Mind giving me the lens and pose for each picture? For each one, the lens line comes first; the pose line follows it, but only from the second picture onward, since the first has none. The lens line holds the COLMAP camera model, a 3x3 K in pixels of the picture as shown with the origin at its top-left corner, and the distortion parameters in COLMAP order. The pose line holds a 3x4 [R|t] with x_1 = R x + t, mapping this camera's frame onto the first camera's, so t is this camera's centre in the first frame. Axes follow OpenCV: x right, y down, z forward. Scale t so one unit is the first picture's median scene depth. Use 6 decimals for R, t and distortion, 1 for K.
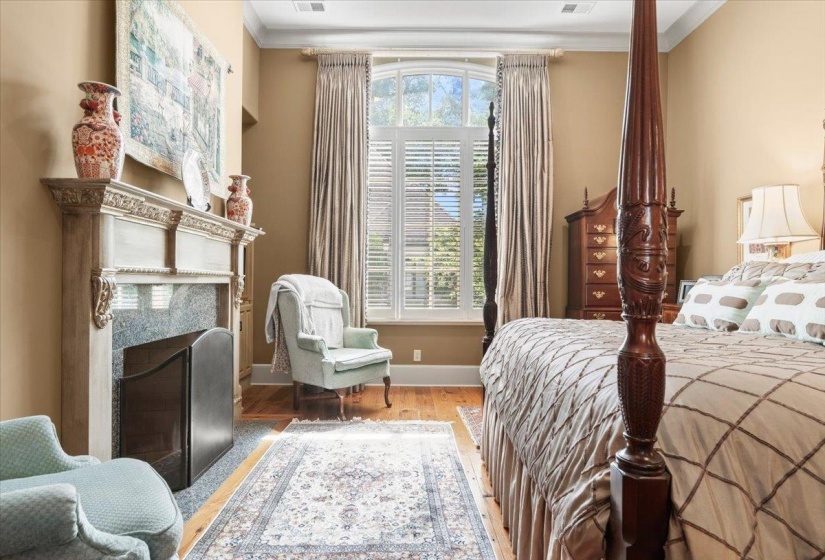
lens RADIAL K [[458.4, 0, 412.5], [0, 458.4, 280.0], [0, 0, 1]] dist [-0.000998, -0.000471]
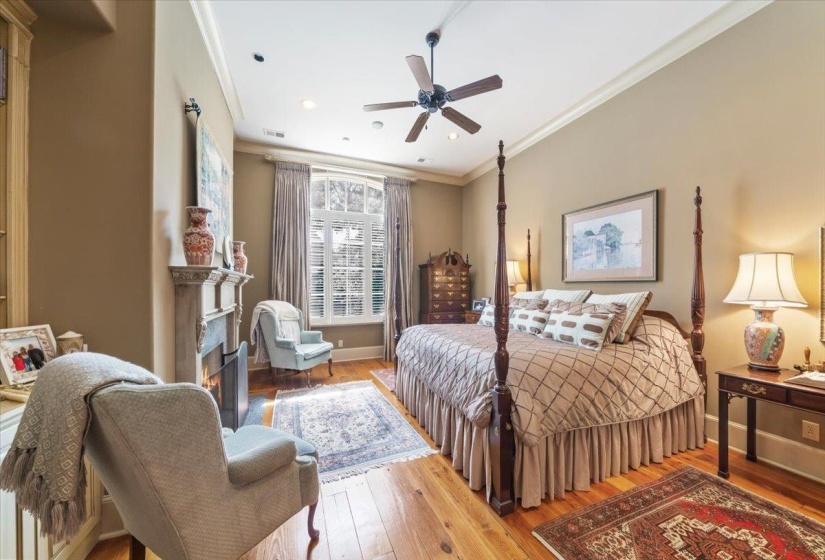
lens RADIAL K [[281.6, 0, 413.4], [0, 281.6, 284.7], [0, 0, 1]] dist [-0.000080, 0.000025]
pose [[0.927346, -0.004549, 0.374177, -0.211710], [0.007021, 0.999962, -0.005246, -0.081718], [-0.374139, 0.007492, 0.927342, -0.149283]]
